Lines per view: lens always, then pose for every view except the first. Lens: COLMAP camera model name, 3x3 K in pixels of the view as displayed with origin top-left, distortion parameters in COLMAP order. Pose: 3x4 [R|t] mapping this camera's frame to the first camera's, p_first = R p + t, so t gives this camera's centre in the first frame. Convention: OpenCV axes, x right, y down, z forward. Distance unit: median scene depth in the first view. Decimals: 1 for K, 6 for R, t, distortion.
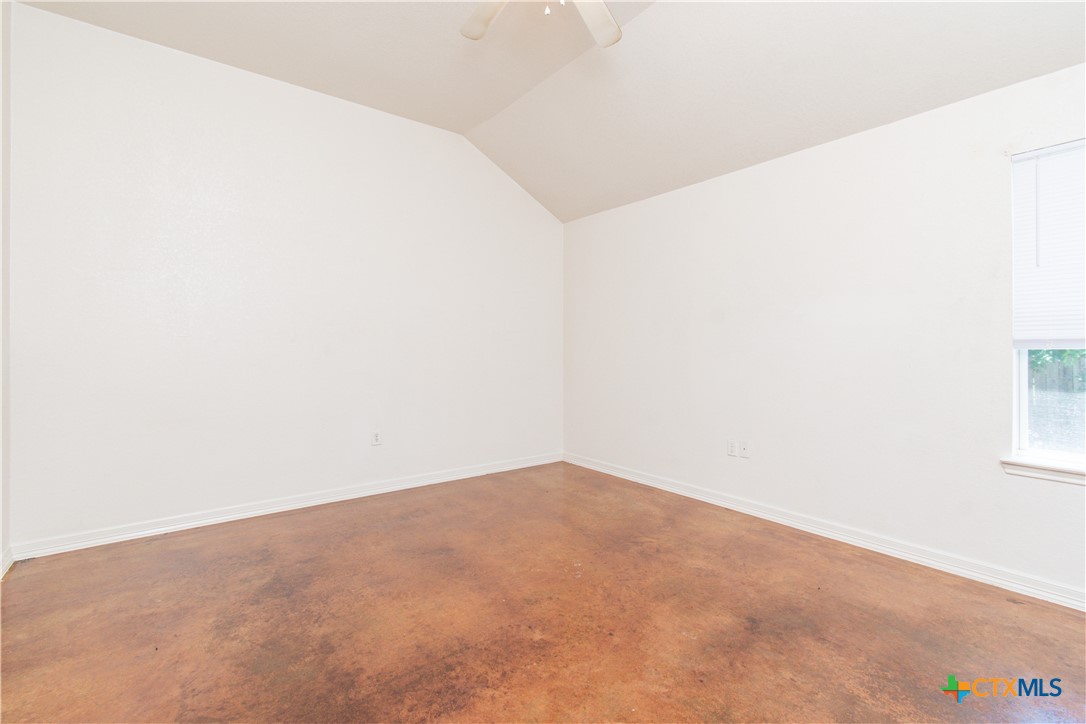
lens RADIAL K [[482.3, 0, 544.5], [0, 482.3, 357.9], [0, 0, 1]] dist [0.001209, 0.000290]
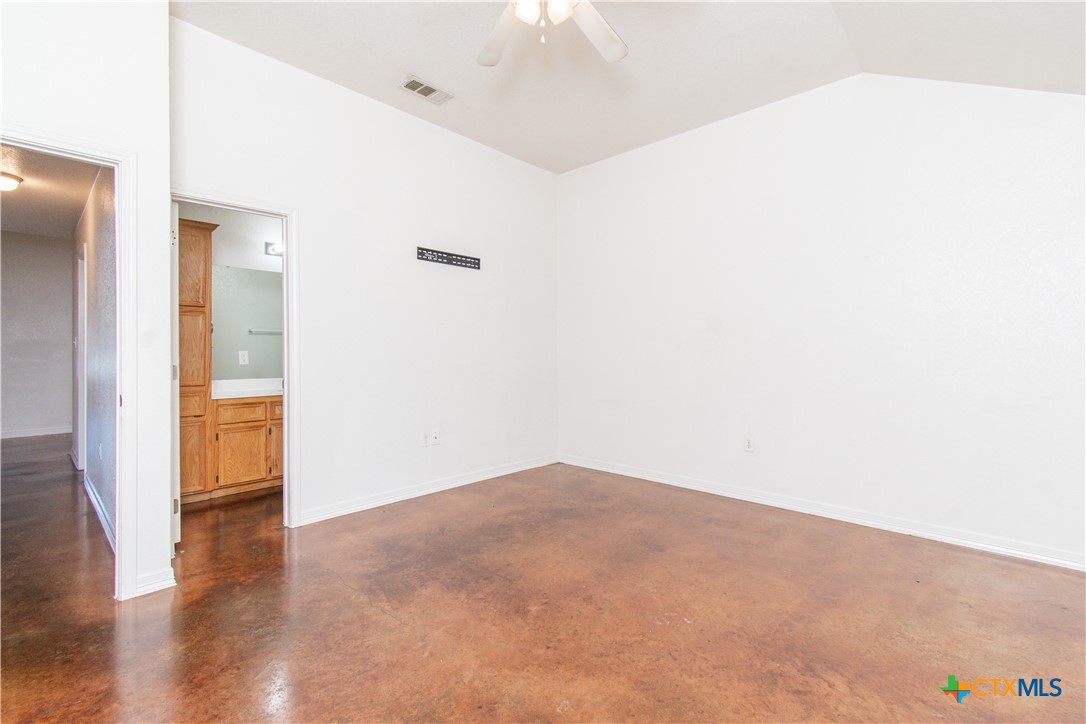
lens RADIAL K [[482.3, 0, 547.7], [0, 482.3, 356.9], [0, 0, 1]] dist [0.001209, 0.000290]
pose [[0.167996, 0.007655, -0.985758, 1.108888], [-0.023509, 0.999717, 0.003757, -0.014685], [0.985507, 0.022543, 0.168128, 0.838491]]
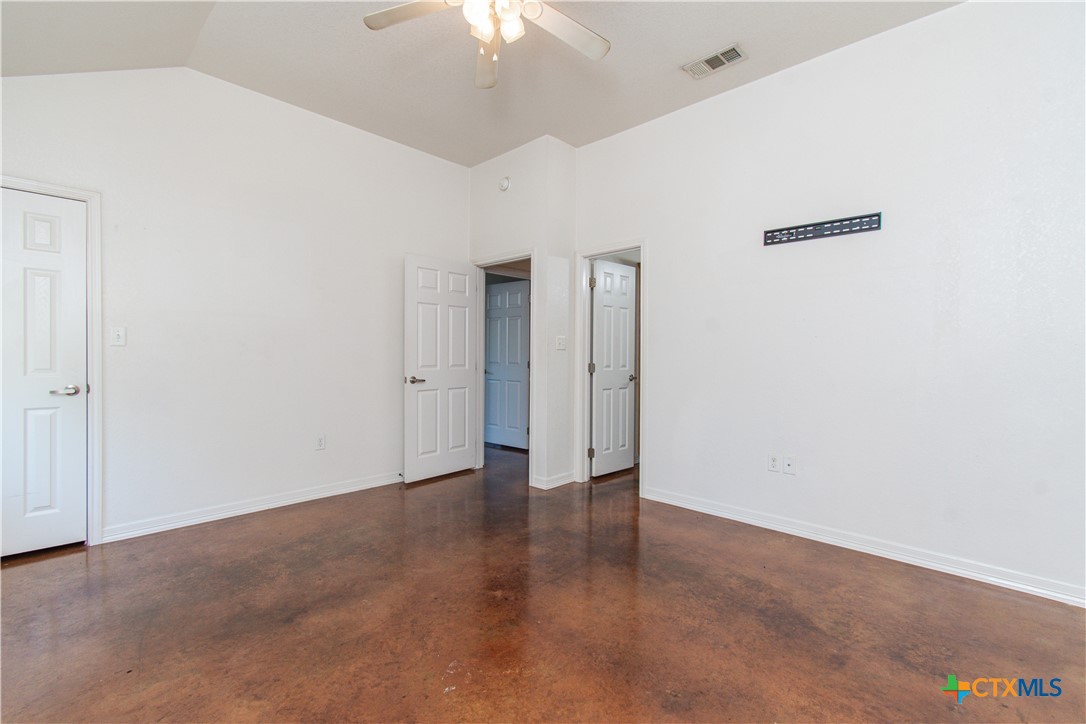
lens RADIAL K [[482.3, 0, 538.9], [0, 482.3, 364.9], [0, 0, 1]] dist [0.001209, 0.000290]
pose [[-0.990377, -0.007495, -0.138193, 0.057764], [-0.013679, 0.998944, 0.043854, -0.046953], [0.137719, 0.045323, -0.989434, 2.204215]]
